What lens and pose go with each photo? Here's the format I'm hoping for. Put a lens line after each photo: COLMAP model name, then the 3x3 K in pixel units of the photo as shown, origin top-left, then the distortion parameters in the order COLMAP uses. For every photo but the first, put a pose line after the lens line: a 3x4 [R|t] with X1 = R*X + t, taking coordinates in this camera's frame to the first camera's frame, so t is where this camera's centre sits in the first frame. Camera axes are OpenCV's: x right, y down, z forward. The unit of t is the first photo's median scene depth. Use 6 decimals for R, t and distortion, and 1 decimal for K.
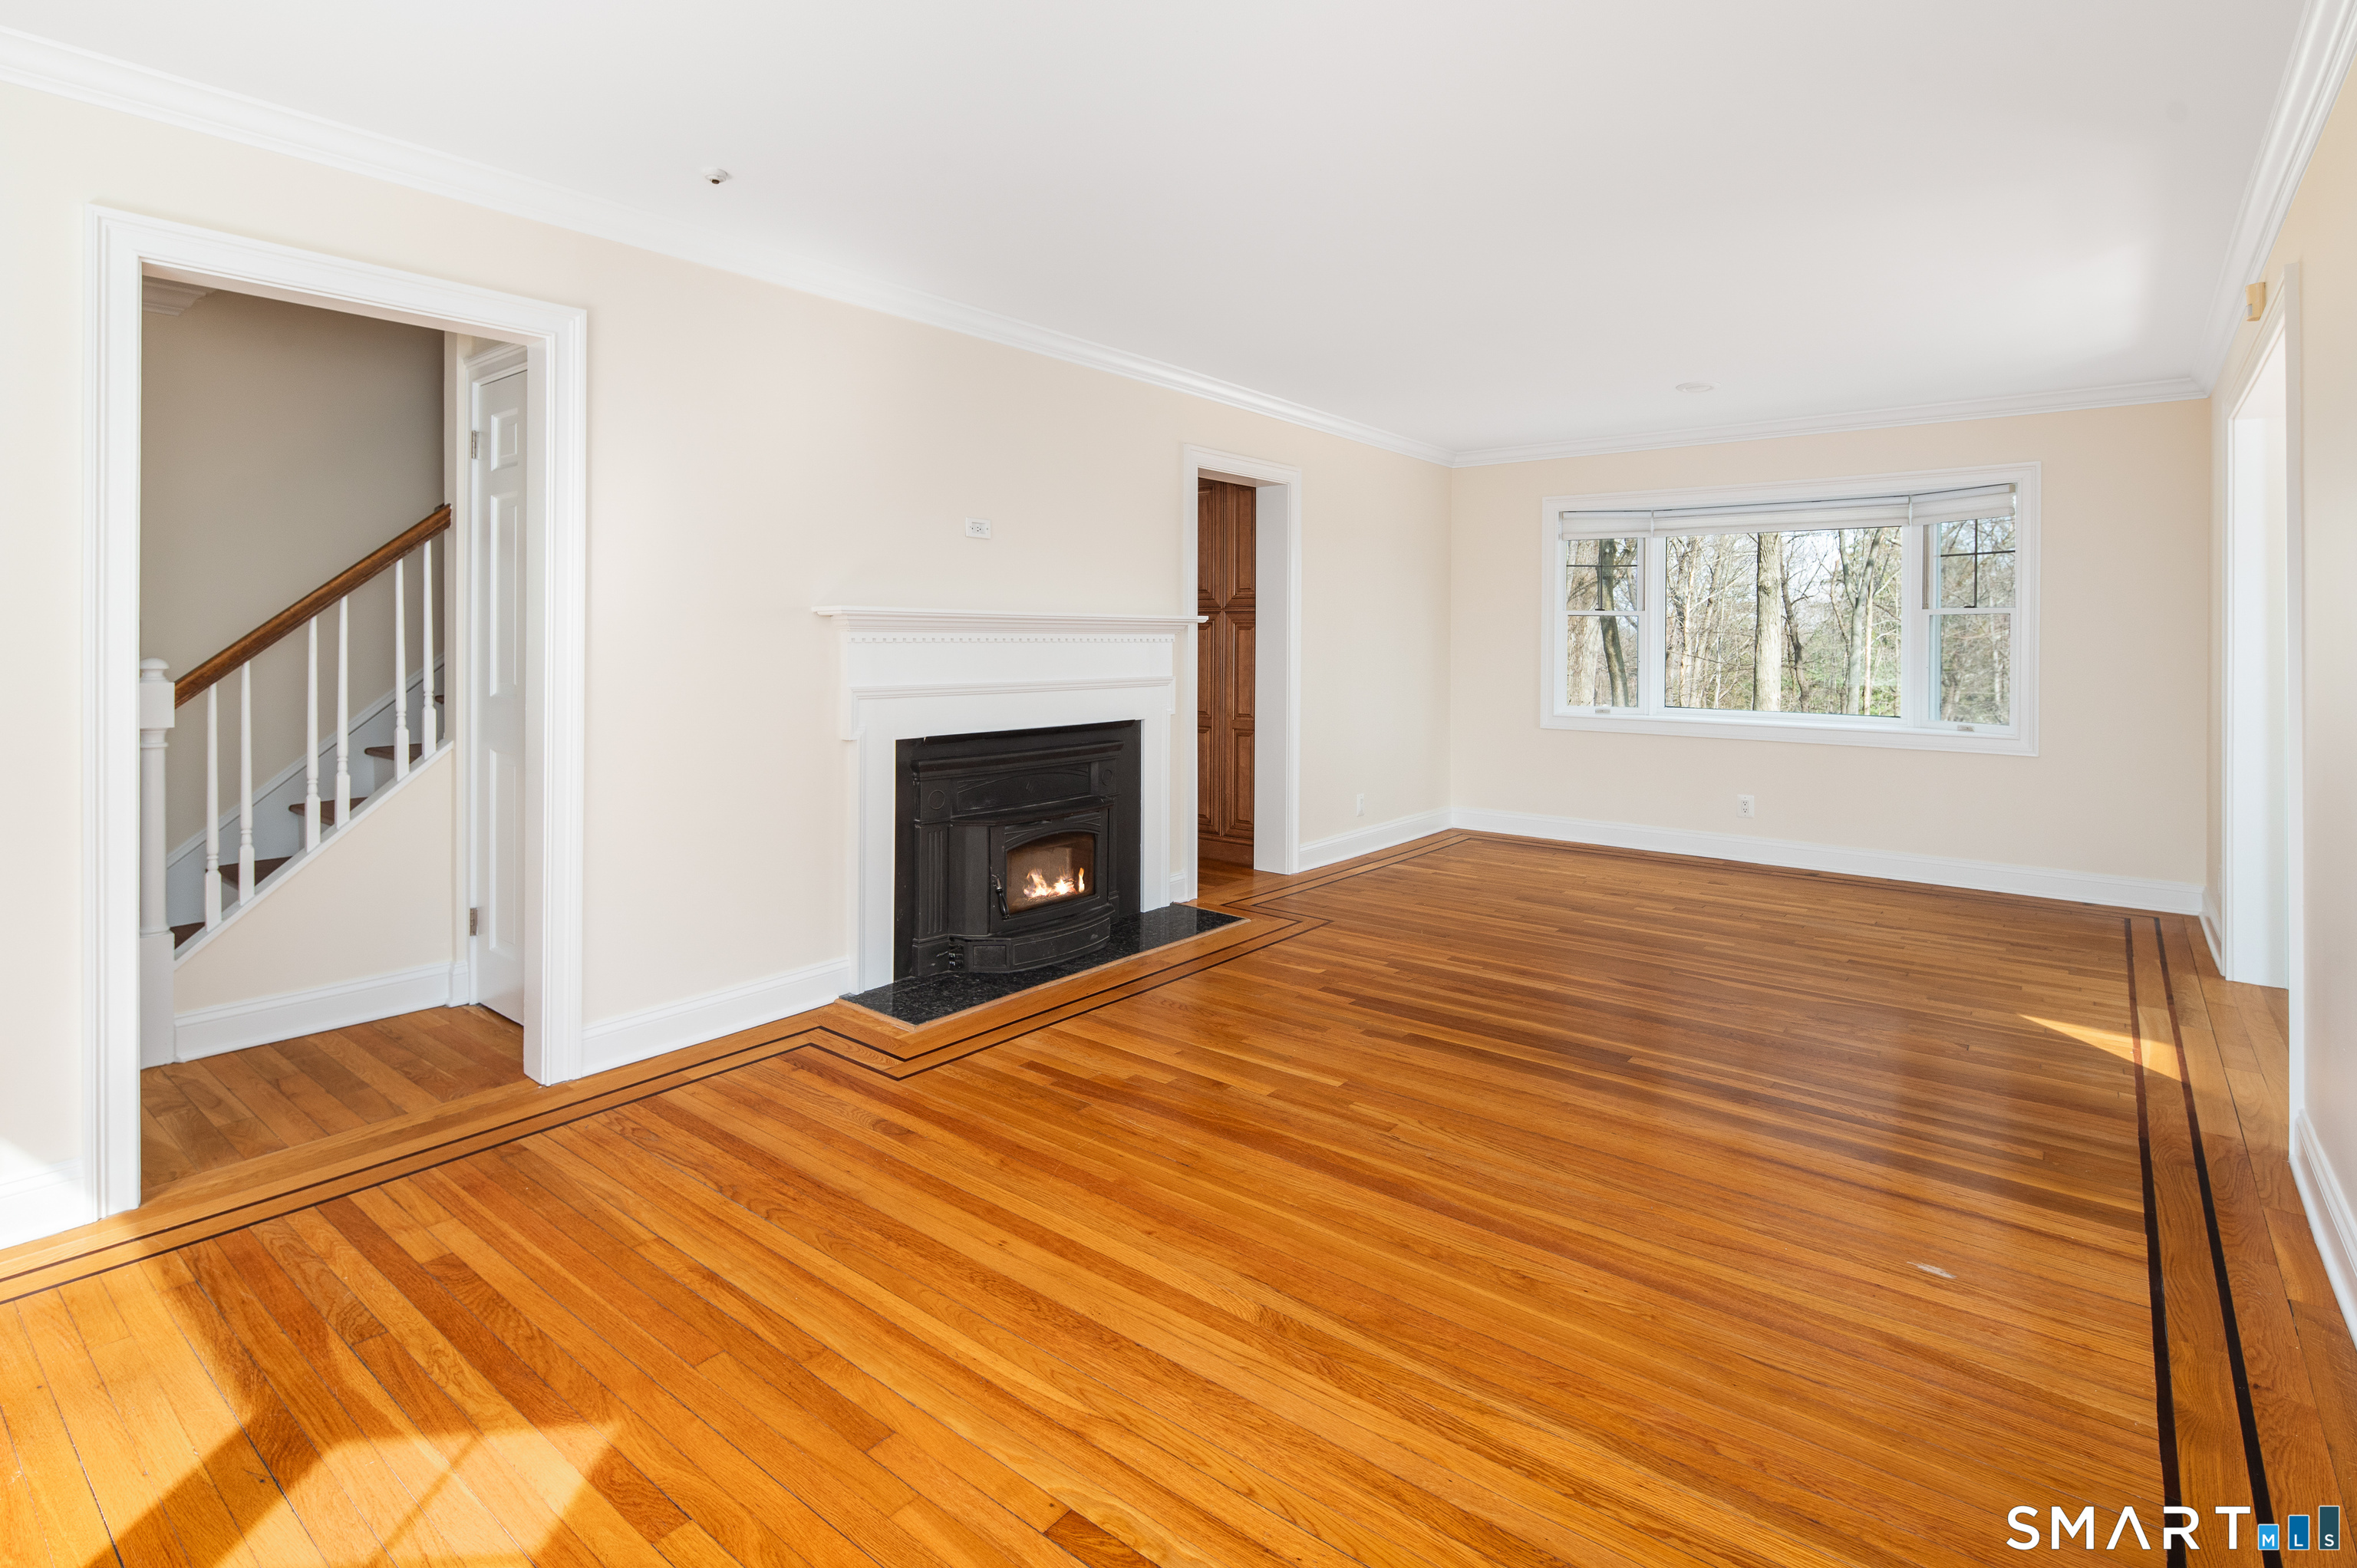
lens RADIAL K [[1158.7, 0, 1176.7], [0, 1158.7, 634.2], [0, 0, 1]] dist [-0.000565, -0.000453]
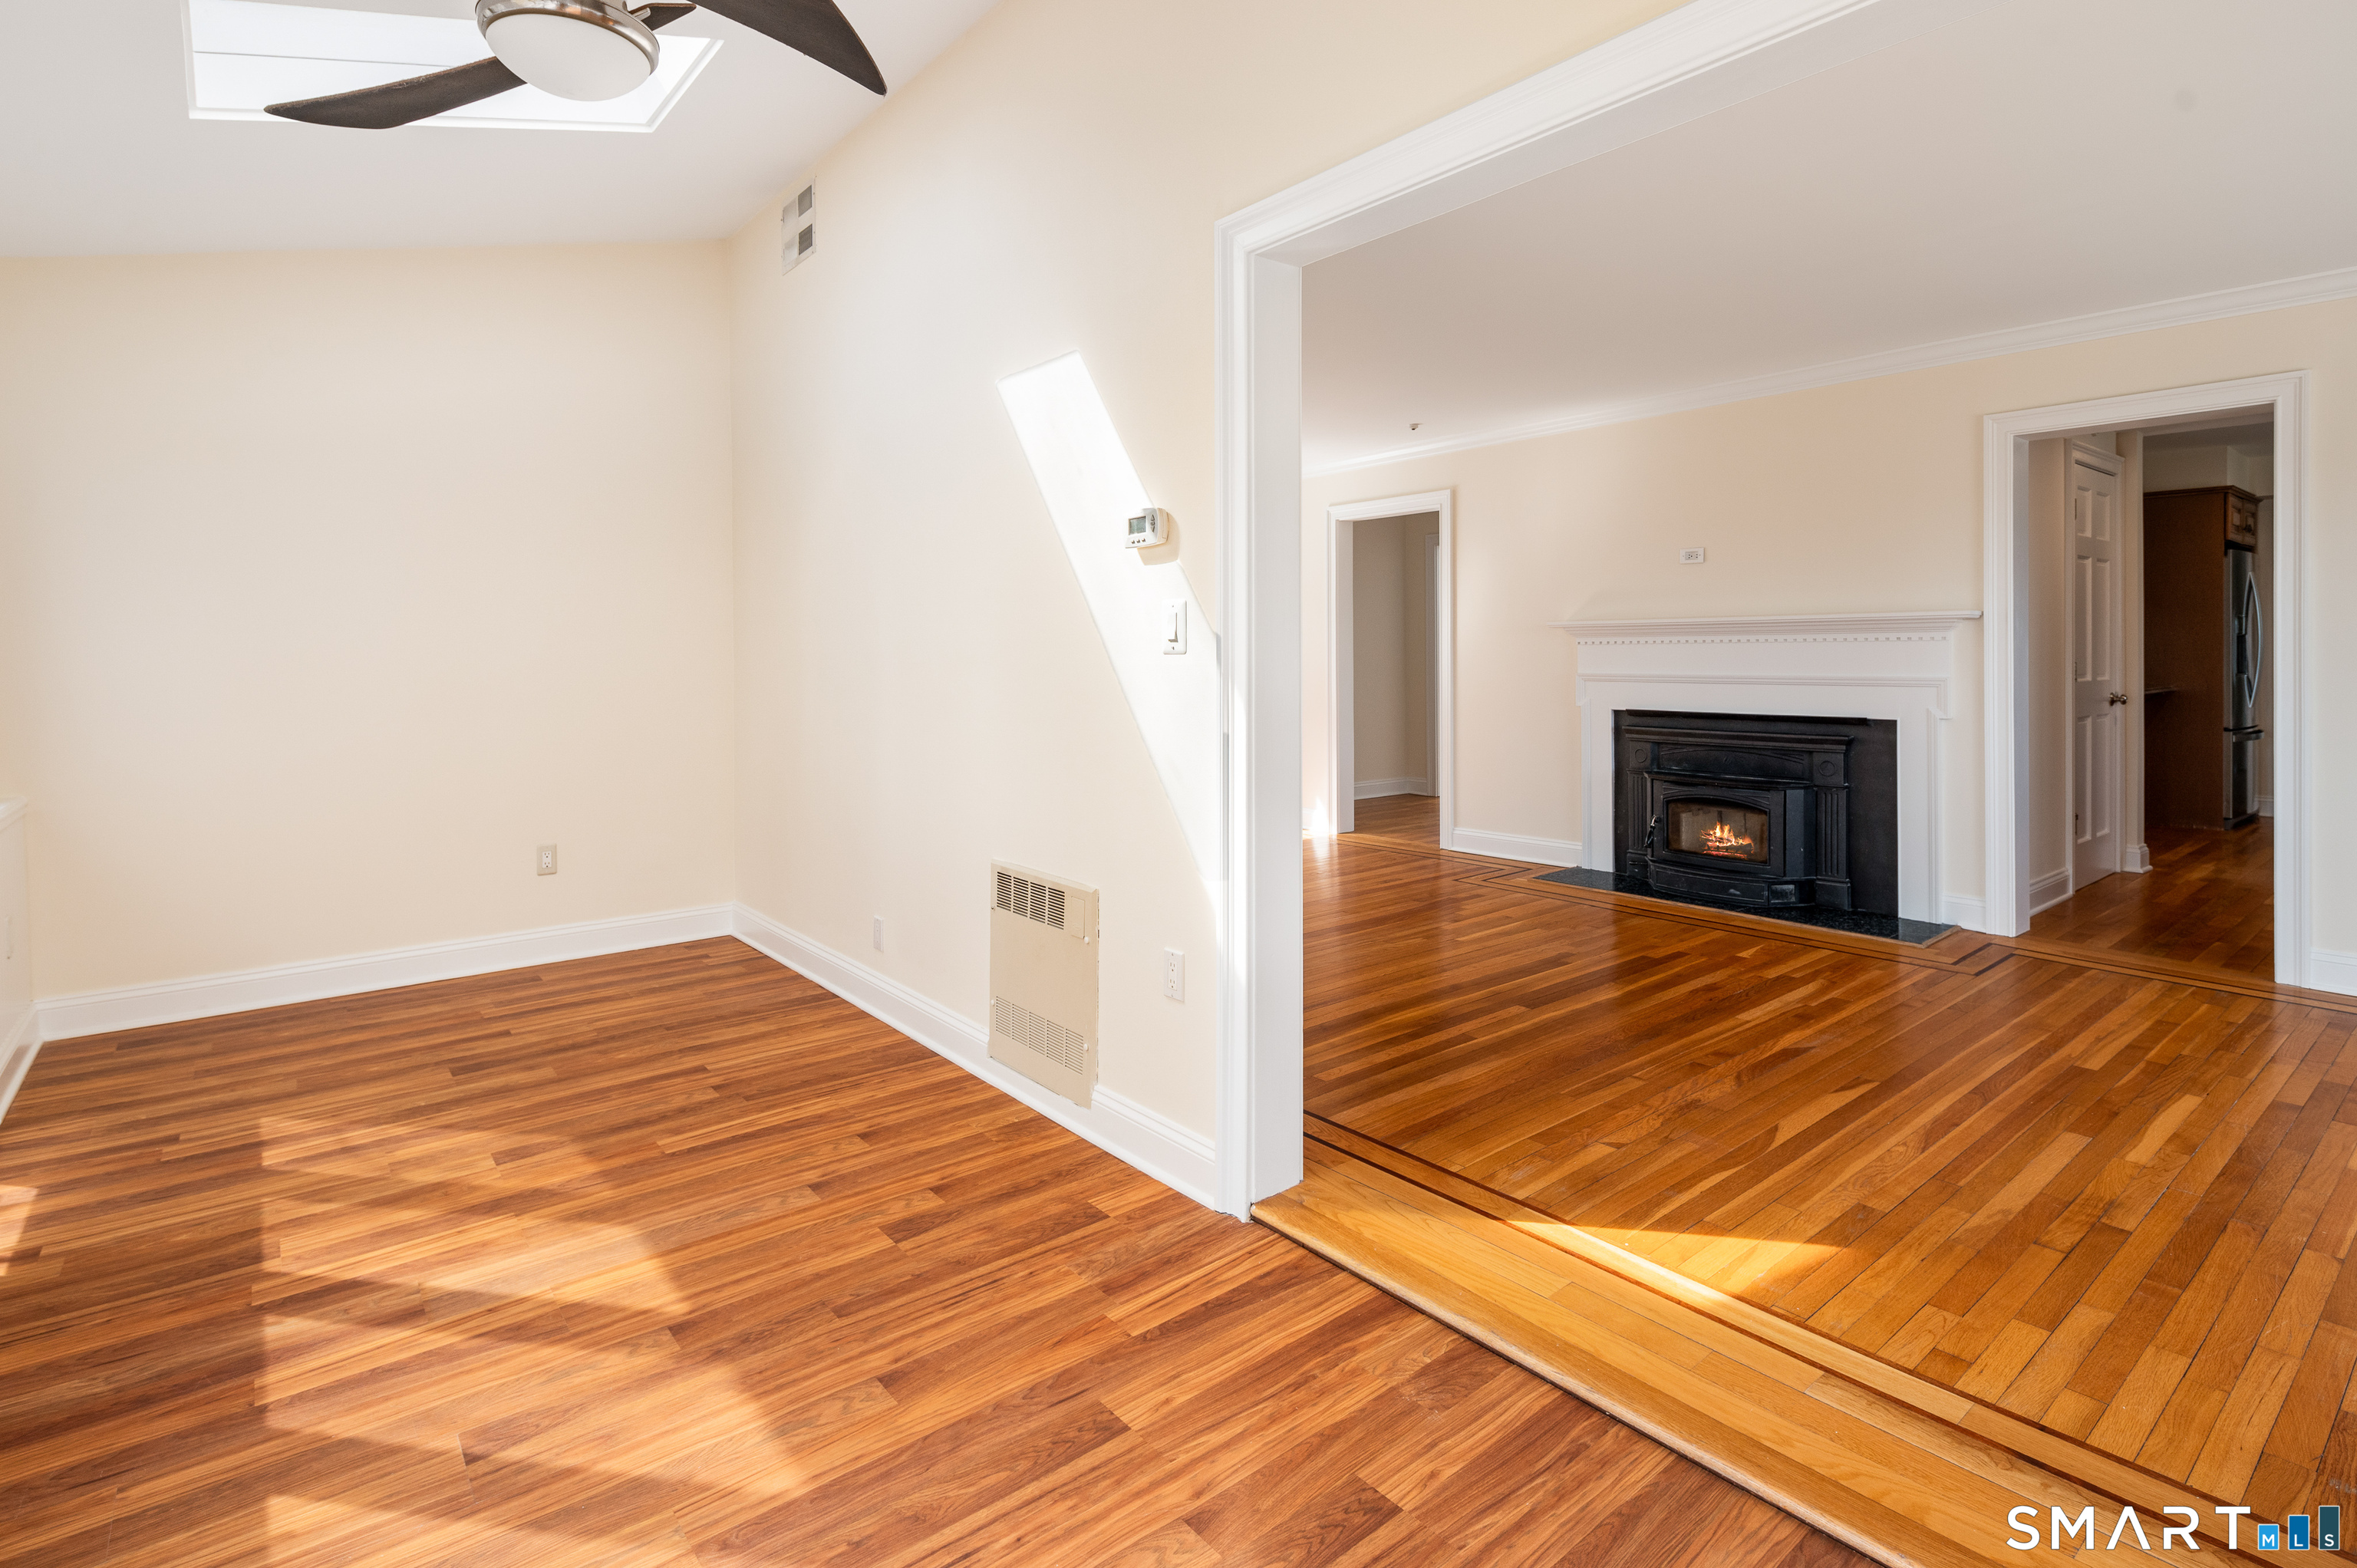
lens RADIAL K [[1151.6, 0, 1181.8], [0, 1151.6, 654.3], [0, 0, 1]] dist [-0.000498, -0.001670]
pose [[-0.208869, 0.000672, -0.977943, 1.290416], [0.007652, 0.999970, -0.000947, 0.016775], [0.977914, -0.007681, -0.208868, 0.755412]]
